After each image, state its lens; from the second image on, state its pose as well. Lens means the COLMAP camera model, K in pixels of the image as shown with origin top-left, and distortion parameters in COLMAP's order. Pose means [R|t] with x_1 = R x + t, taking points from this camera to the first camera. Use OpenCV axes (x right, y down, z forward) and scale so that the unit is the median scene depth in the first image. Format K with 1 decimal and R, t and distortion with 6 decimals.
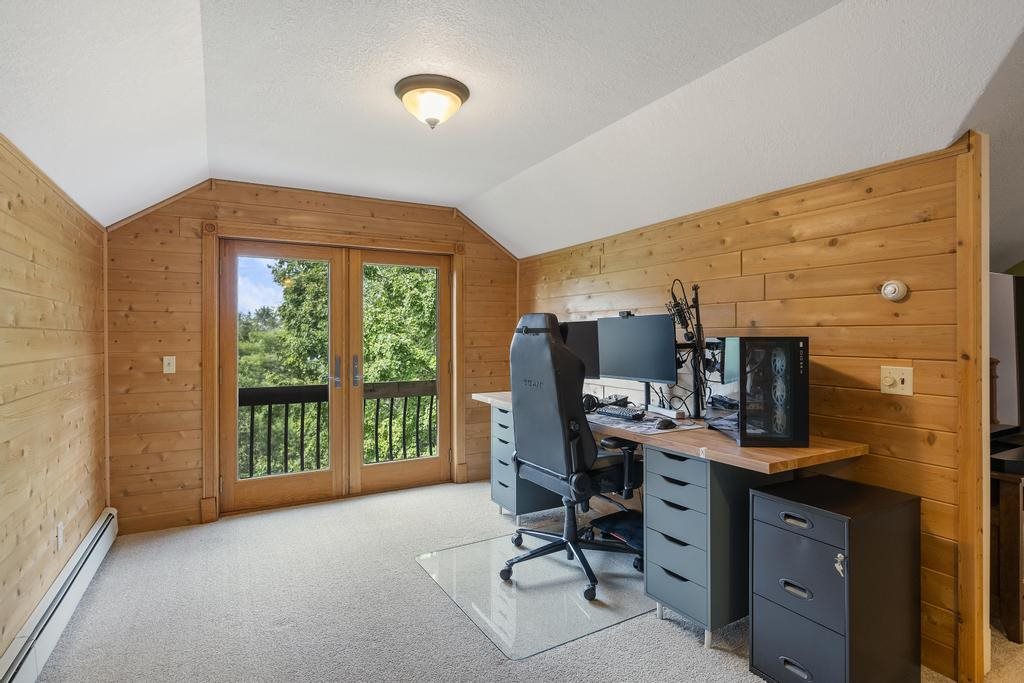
lens RADIAL K [[521.9, 0, 511.3], [0, 521.9, 334.5], [0, 0, 1]] dist [-0.007318, 0.001372]
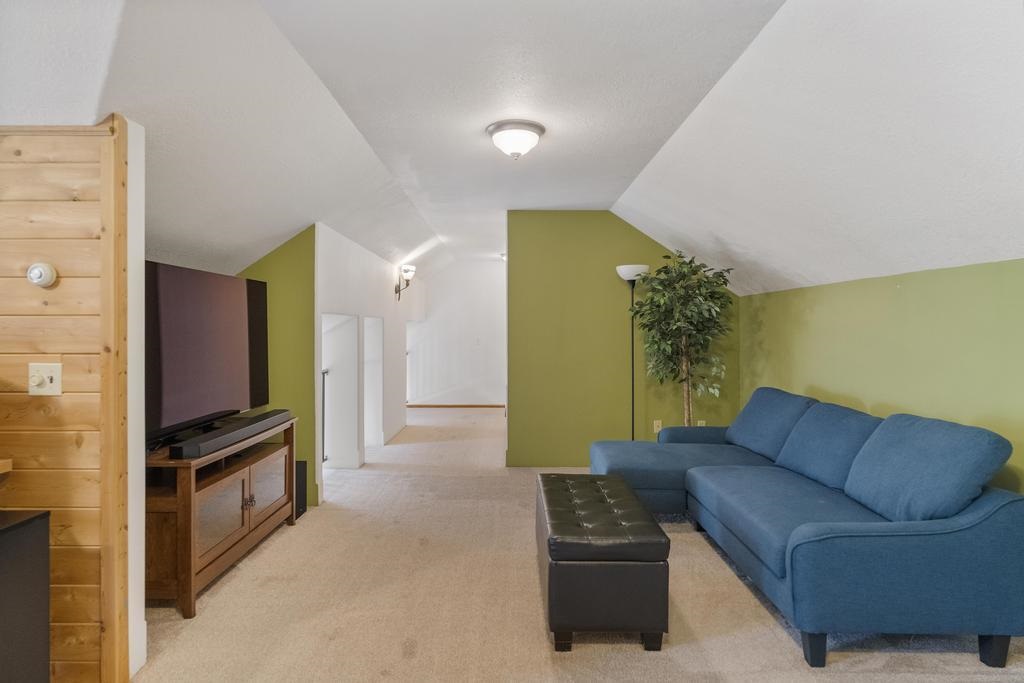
lens RADIAL K [[548.4, 0, 493.9], [0, 548.4, 328.3], [0, 0, 1]] dist [-0.001914, -0.000852]
pose [[0.487793, 0.006153, 0.872938, 0.235176], [-0.000836, 0.999978, -0.006582, 0.006913], [-0.872959, 0.002481, 0.487787, -0.073230]]
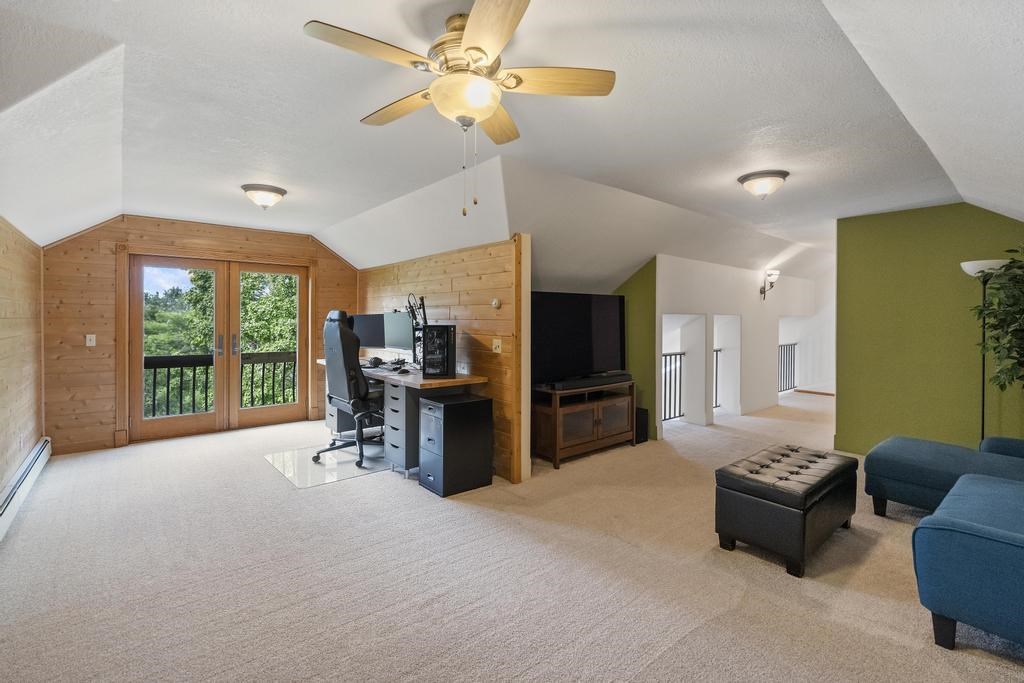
lens RADIAL K [[461.8, 0, 510.1], [0, 461.8, 320.2], [0, 0, 1]] dist [0.001307, -0.000717]
pose [[0.982582, 0.007333, 0.185686, 0.338104], [-0.008592, 0.999945, 0.005977, -0.021927], [-0.185632, -0.007468, 0.982591, -0.643056]]
